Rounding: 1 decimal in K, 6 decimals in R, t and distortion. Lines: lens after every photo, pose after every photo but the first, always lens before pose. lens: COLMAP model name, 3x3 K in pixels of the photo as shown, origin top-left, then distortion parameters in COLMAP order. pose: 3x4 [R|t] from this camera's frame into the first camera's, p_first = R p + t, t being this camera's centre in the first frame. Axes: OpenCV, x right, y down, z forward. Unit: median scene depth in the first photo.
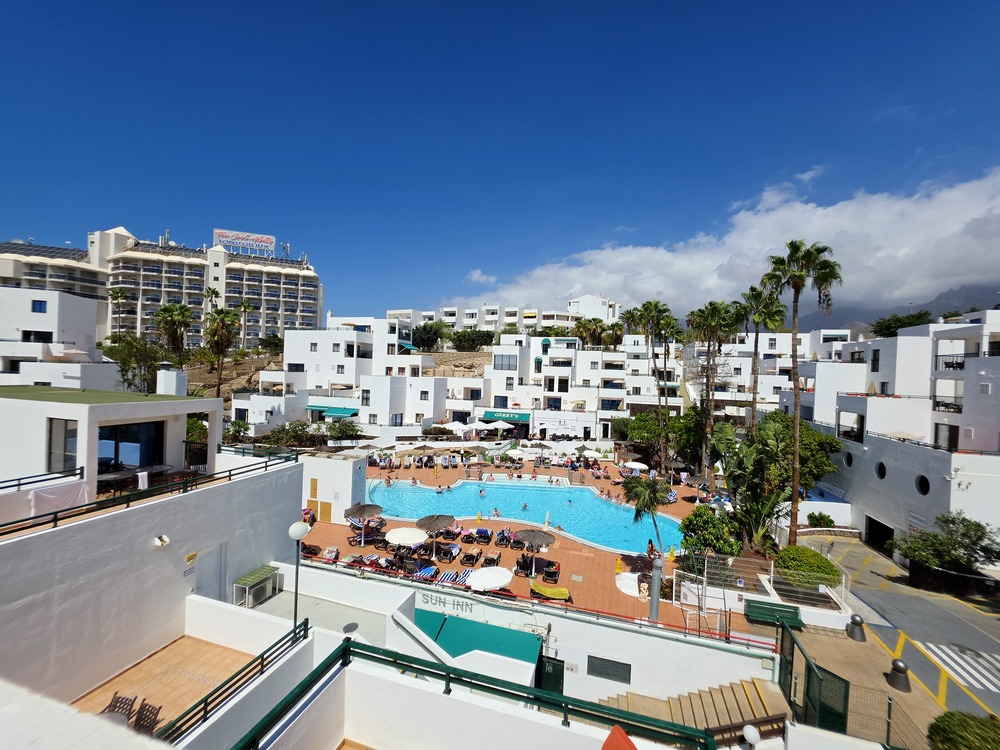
lens RADIAL K [[400.7, 0, 505.1], [0, 400.7, 376.1], [0, 0, 1]] dist [-0.003687, 0.000646]
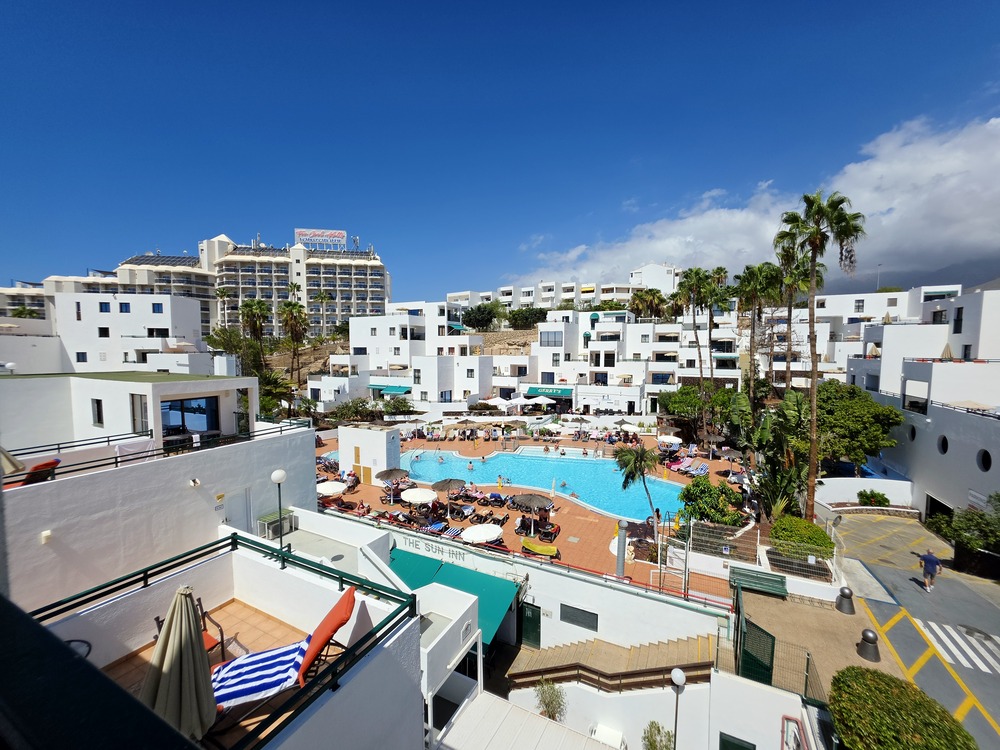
lens RADIAL K [[400.7, 0, 505.1], [0, 400.7, 376.1], [0, 0, 1]] dist [-0.003687, 0.000646]
pose [[0.982896, -0.021955, -0.182849, 0.075691], [0.032009, 0.998123, 0.052218, 0.003193], [0.181359, -0.057178, 0.981753, -0.020113]]
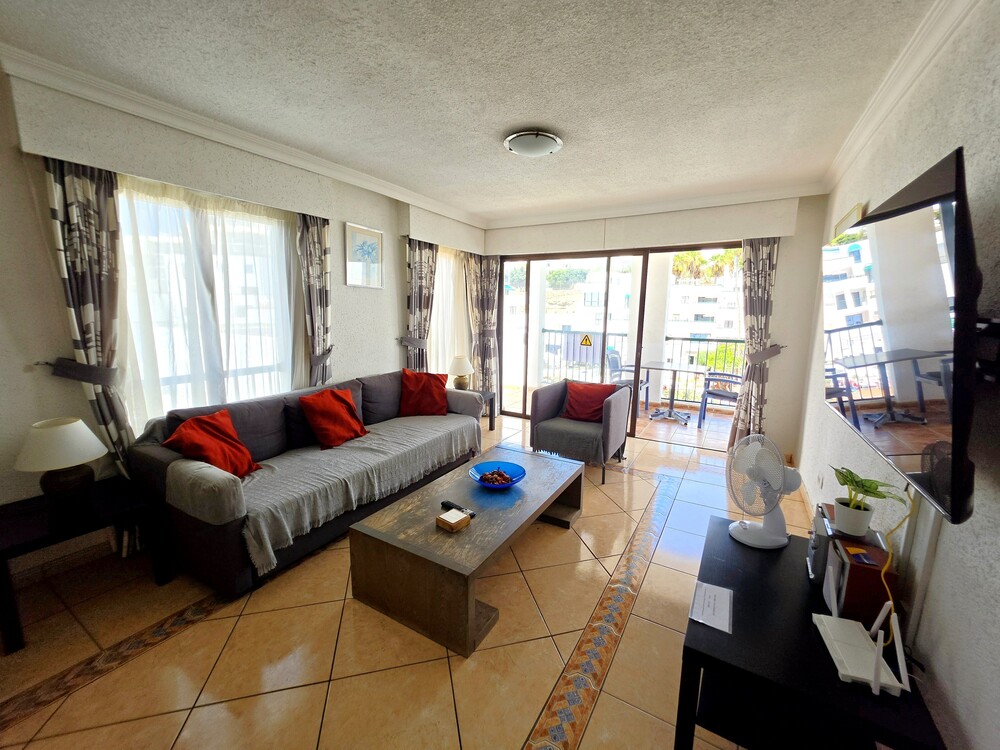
lens RADIAL K [[400.7, 0, 505.1], [0, 400.7, 376.1], [0, 0, 1]] dist [-0.003687, 0.000646]
pose [[0.968996, 0.017000, -0.246491, 0.040543], [0.020952, 0.988383, 0.150533, 0.002812], [0.246187, -0.151030, 0.957383, -0.129059]]
